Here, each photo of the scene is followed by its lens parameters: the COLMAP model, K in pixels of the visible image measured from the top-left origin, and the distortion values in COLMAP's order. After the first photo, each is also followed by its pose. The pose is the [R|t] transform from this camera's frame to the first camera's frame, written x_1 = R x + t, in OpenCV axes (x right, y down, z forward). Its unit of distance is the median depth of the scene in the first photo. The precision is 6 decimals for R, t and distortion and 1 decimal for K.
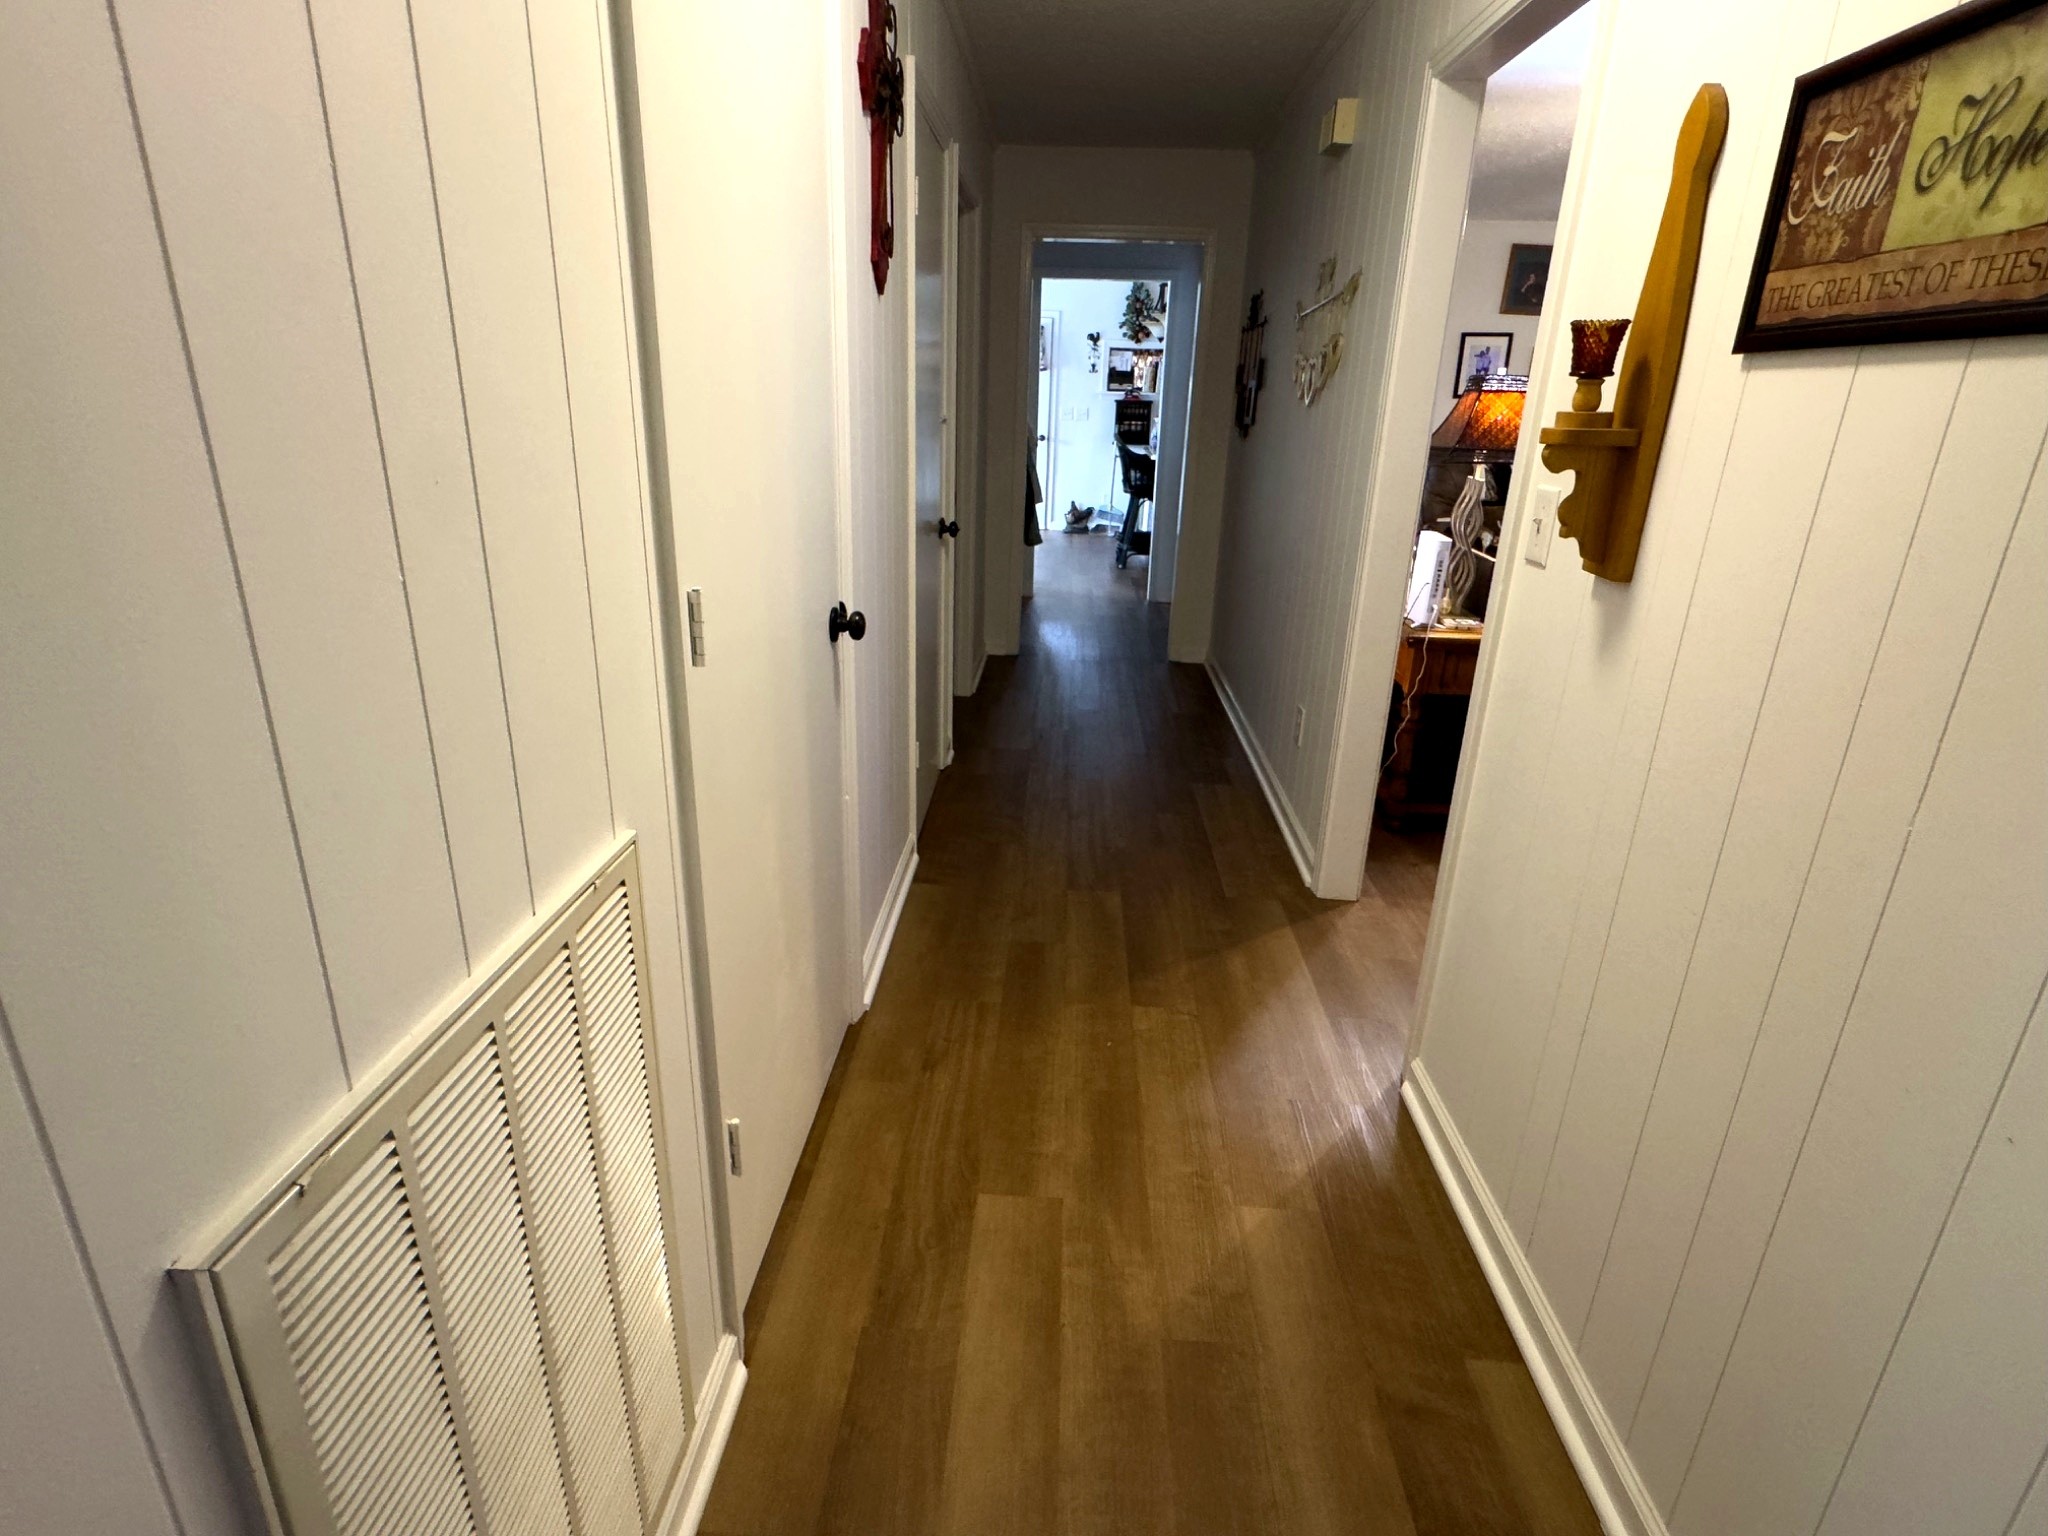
lens RADIAL K [[1039.6, 0, 1015.1], [0, 1039.6, 761.6], [0, 0, 1]] dist [-0.000355, -0.000731]
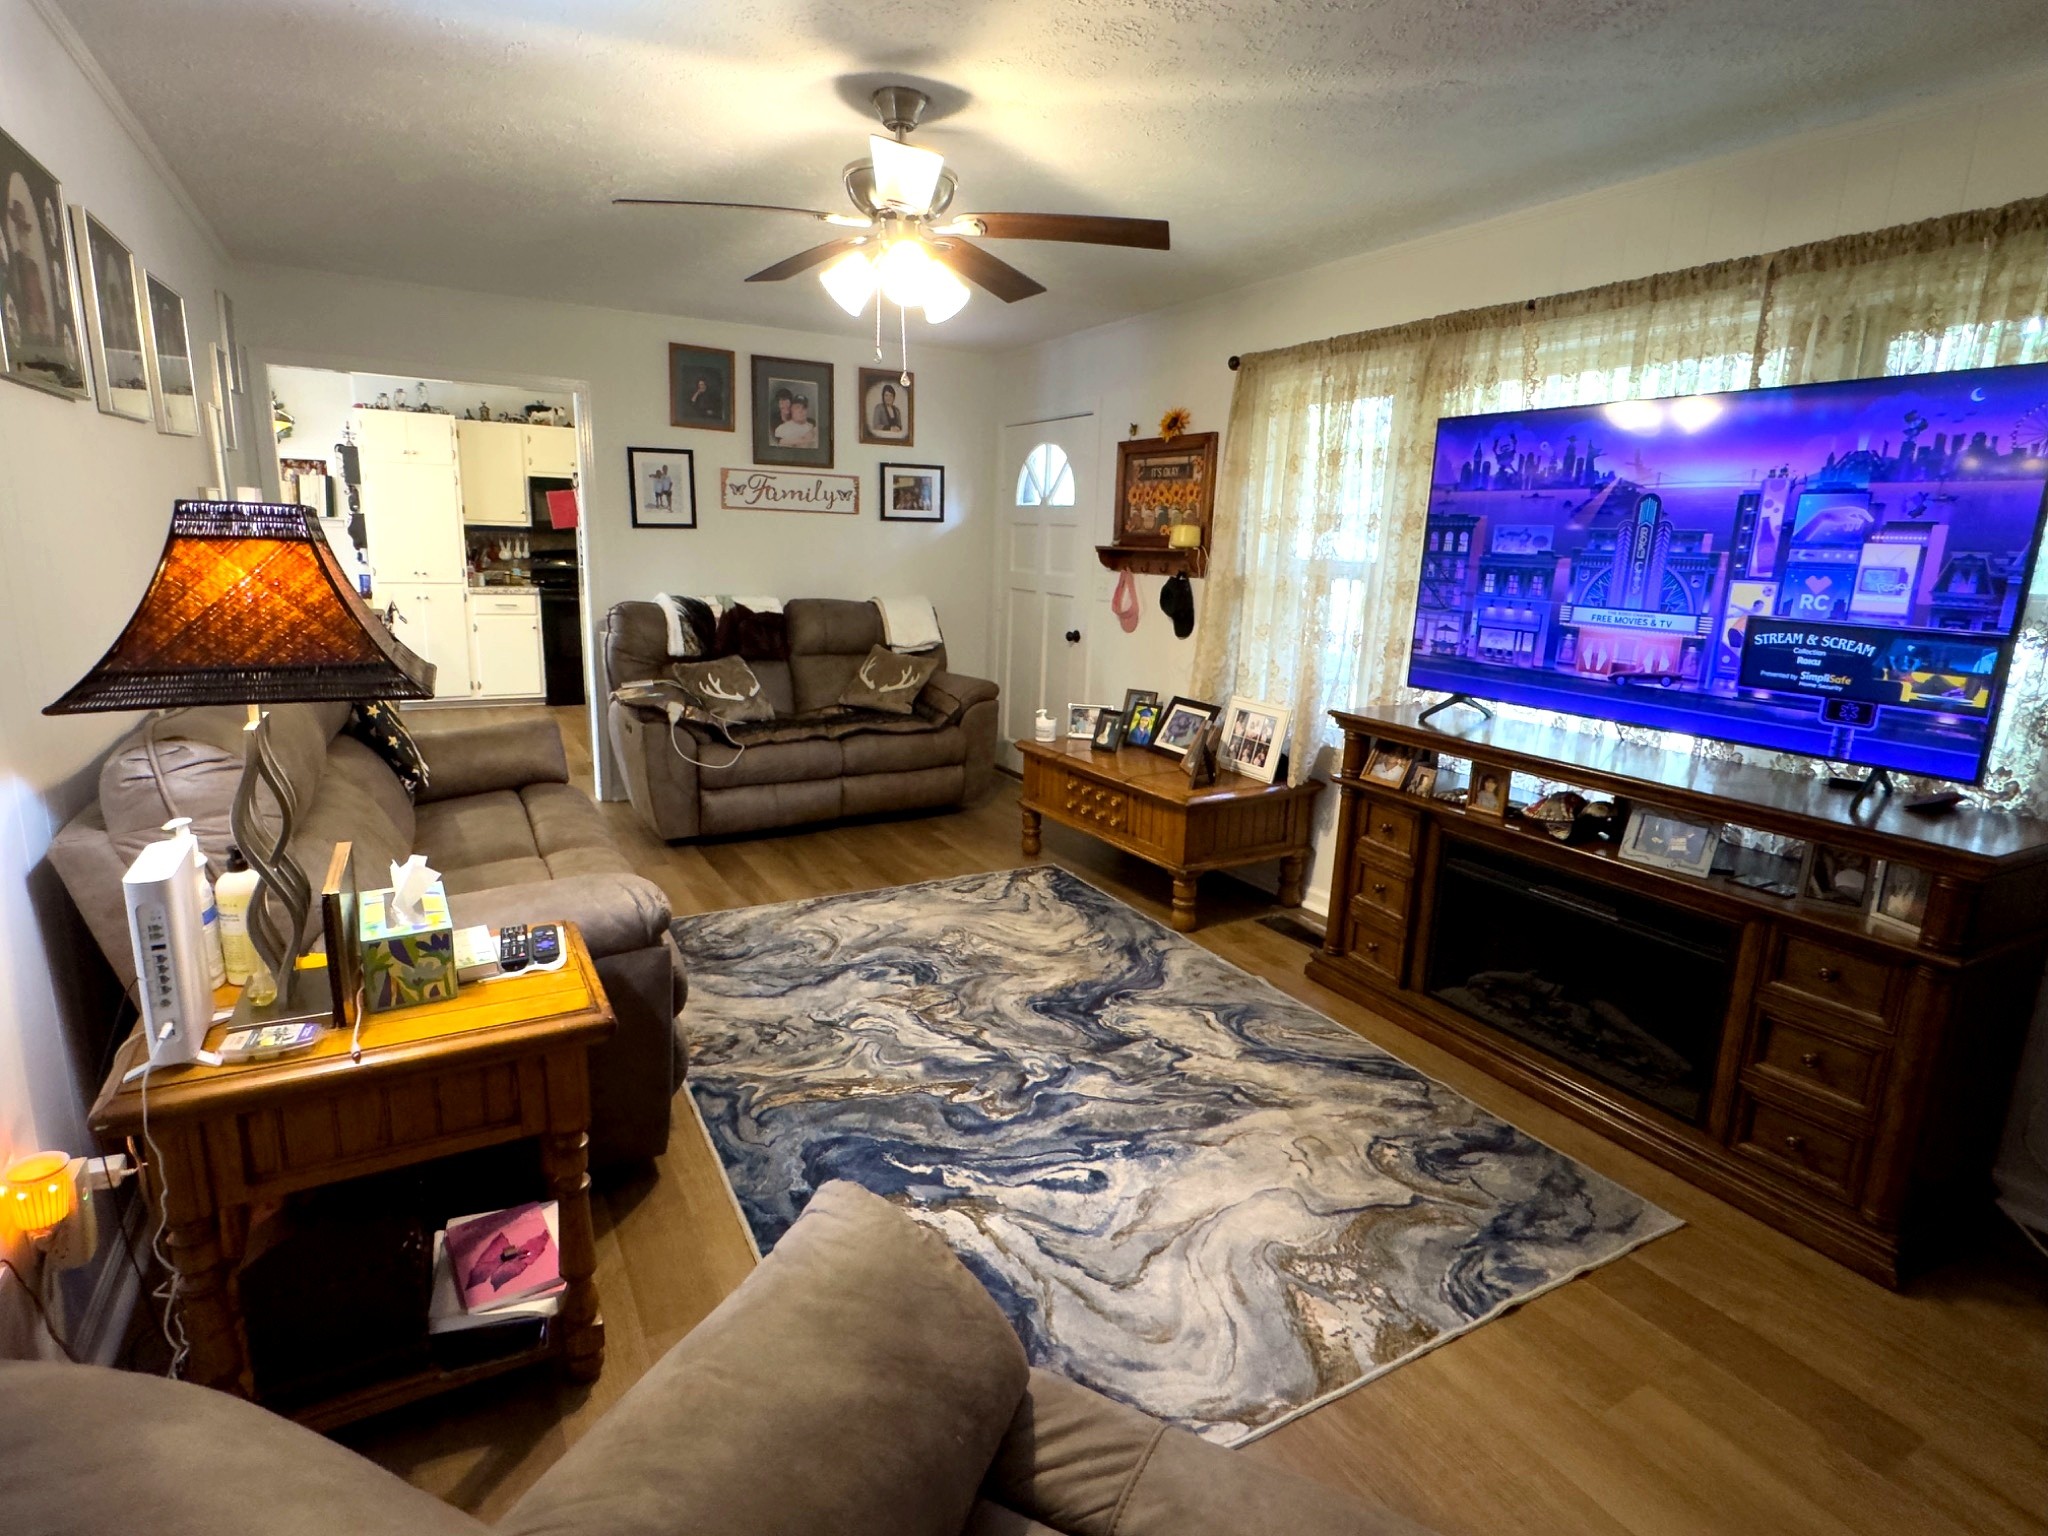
lens RADIAL K [[1039.6, 0, 1015.1], [0, 1039.6, 761.6], [0, 0, 1]] dist [-0.000355, -0.000731]
pose [[0.842927, -0.117532, 0.525034, 0.248296], [0.172522, 0.983364, -0.056847, -0.087813], [-0.509618, 0.138497, 0.849181, 0.227399]]
